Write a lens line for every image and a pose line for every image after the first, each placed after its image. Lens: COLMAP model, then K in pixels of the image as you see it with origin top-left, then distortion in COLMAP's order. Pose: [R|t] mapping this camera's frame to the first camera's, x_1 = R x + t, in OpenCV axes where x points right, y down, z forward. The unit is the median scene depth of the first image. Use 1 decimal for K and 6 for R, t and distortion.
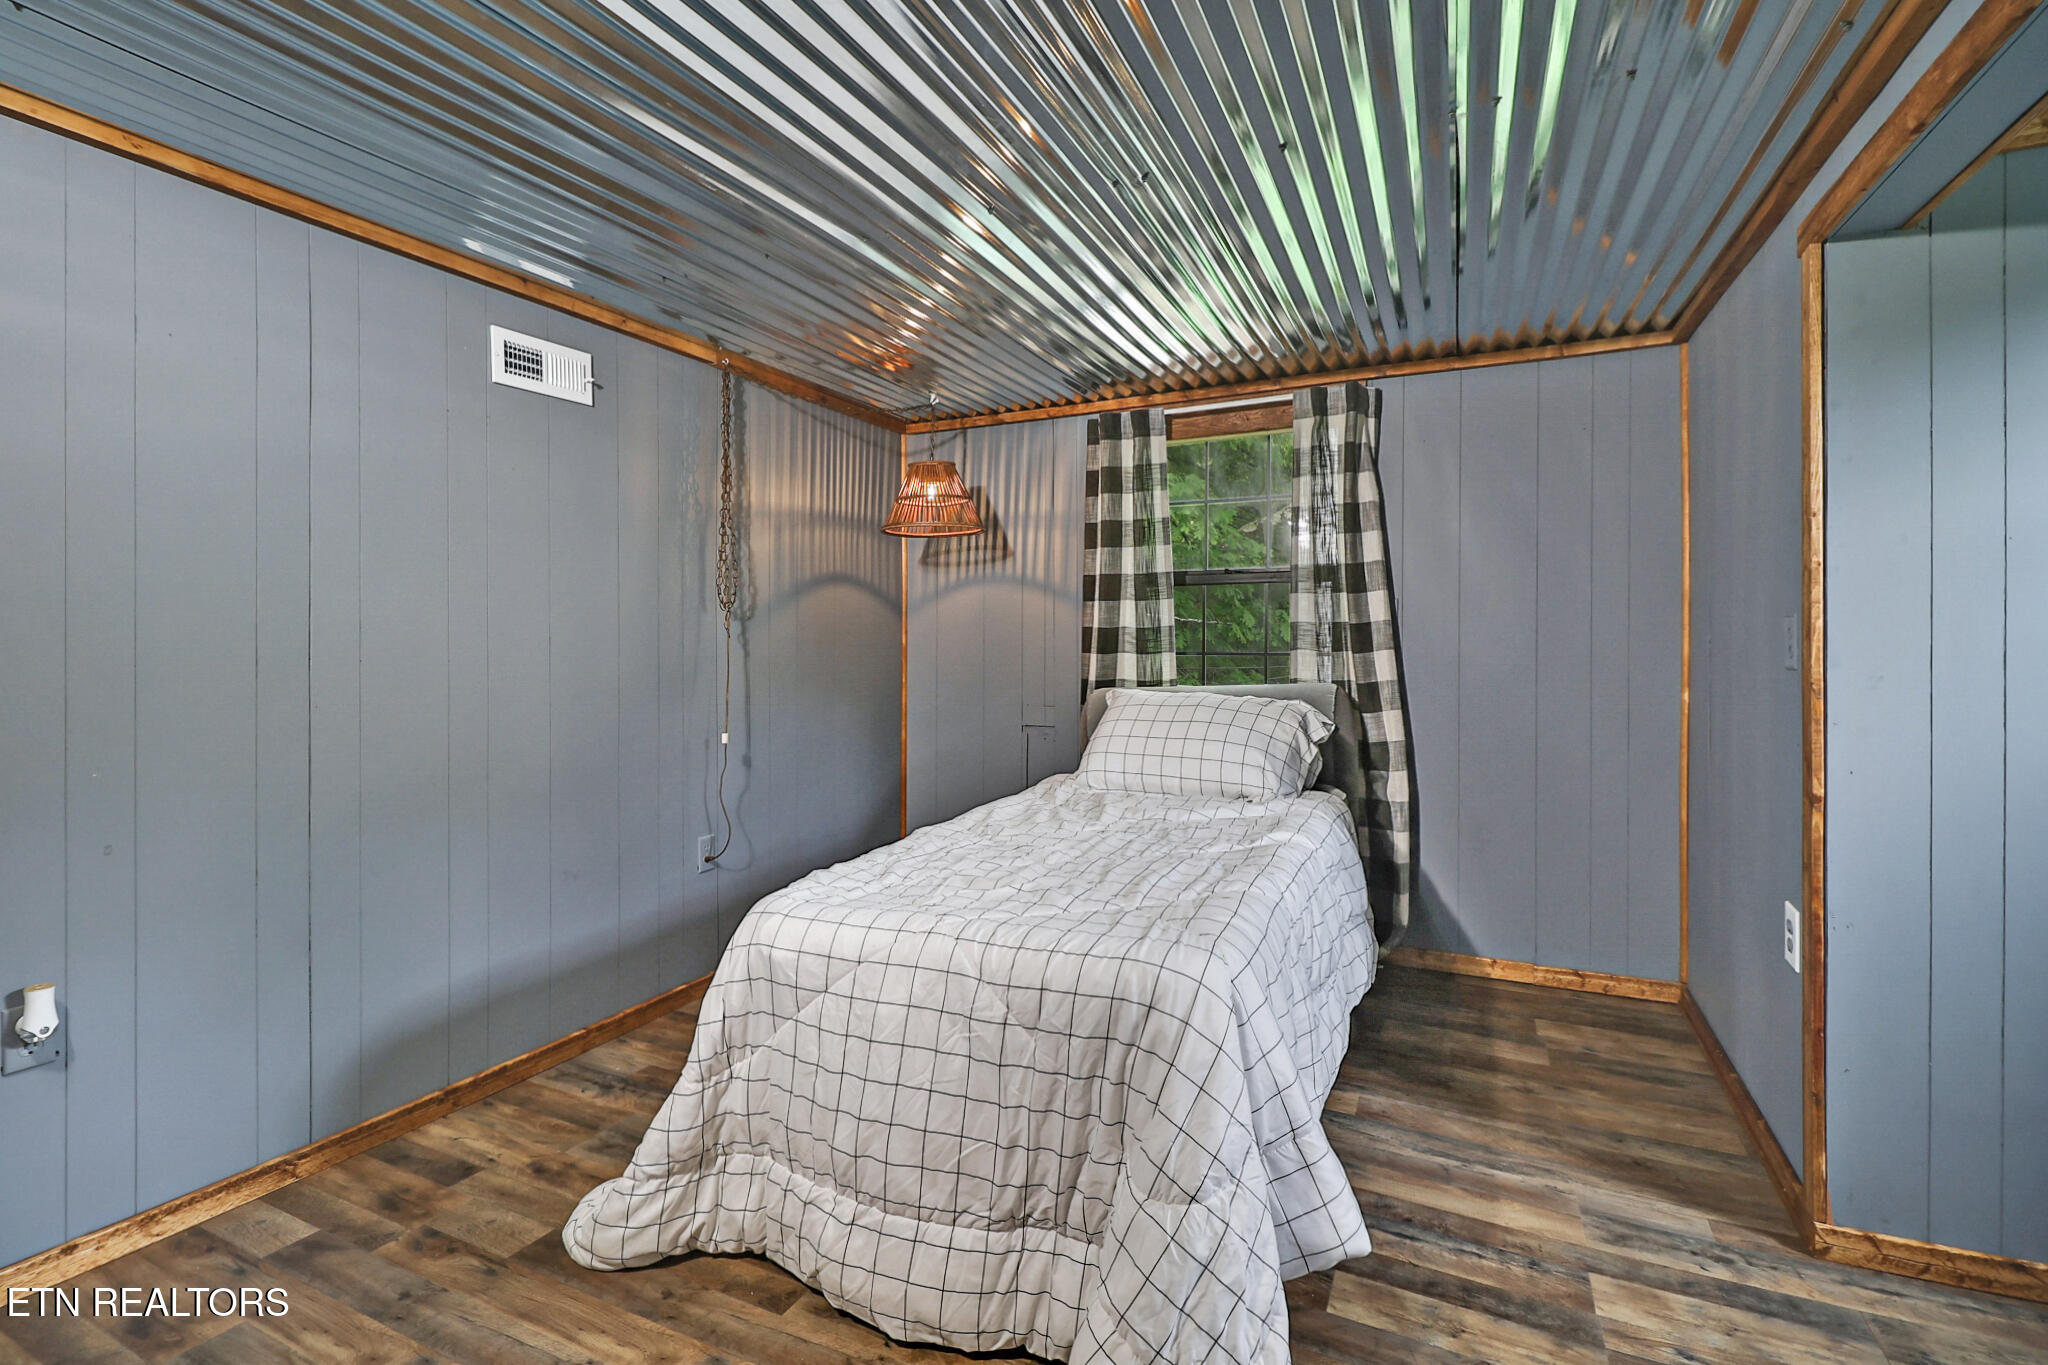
lens RADIAL K [[941.1, 0, 1024.1], [0, 941.1, 660.9], [0, 0, 1]] dist [-0.003669, -0.000713]
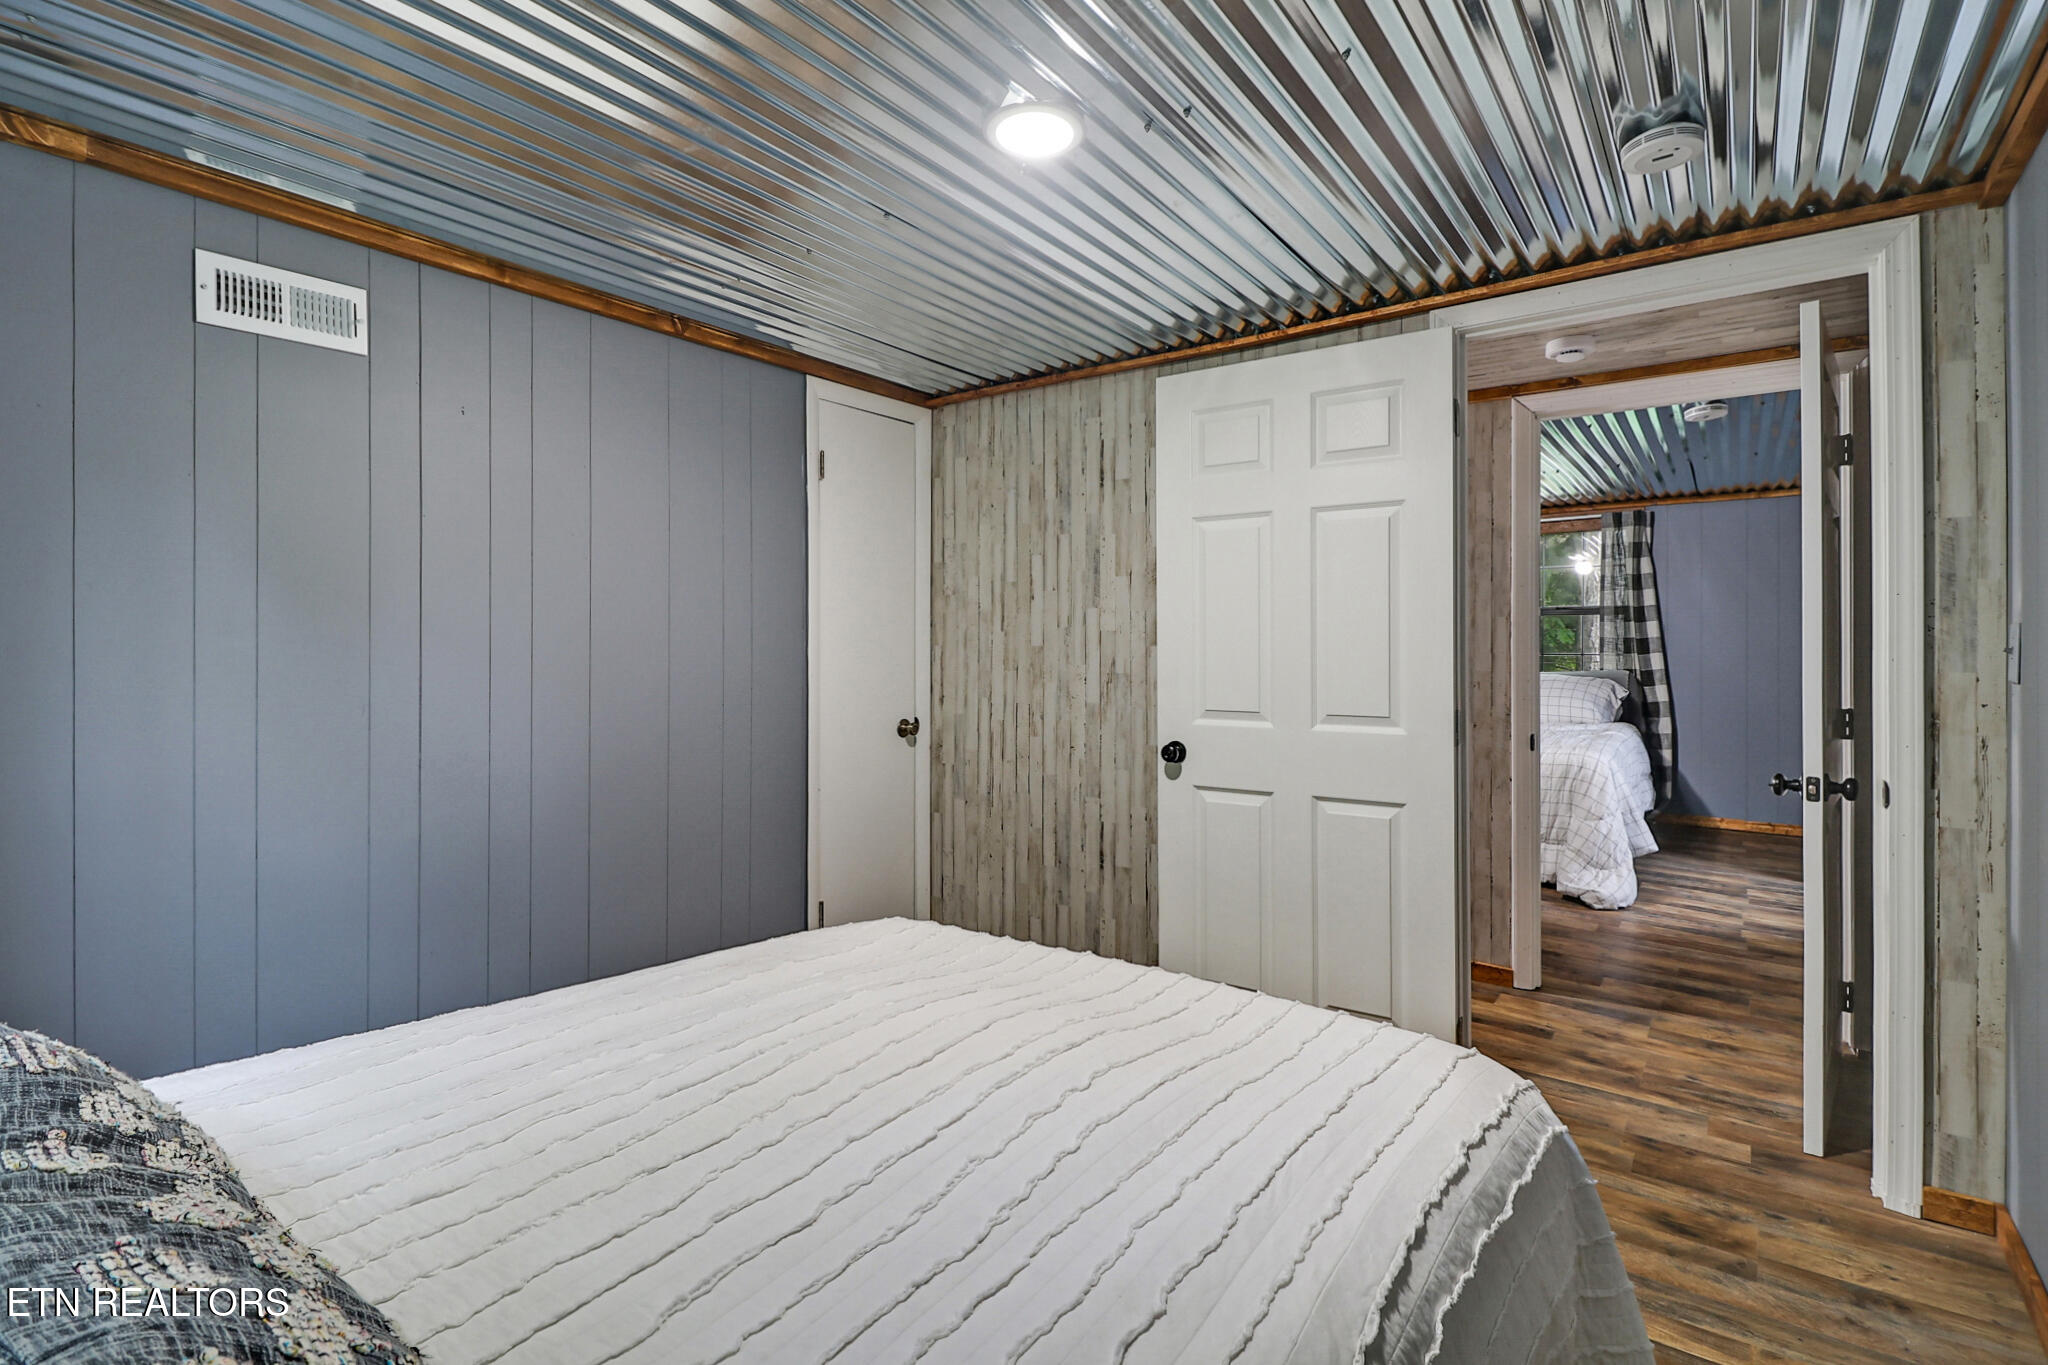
lens RADIAL K [[959.0, 0, 1020.2], [0, 959.0, 656.5], [0, 0, 1]] dist [0.002334, -0.015657]
pose [[0.978380, -0.001459, -0.206810, -0.459155], [0.000230, 0.999982, -0.005969, 0.006893], [0.206815, 0.005792, 0.978363, -1.117080]]
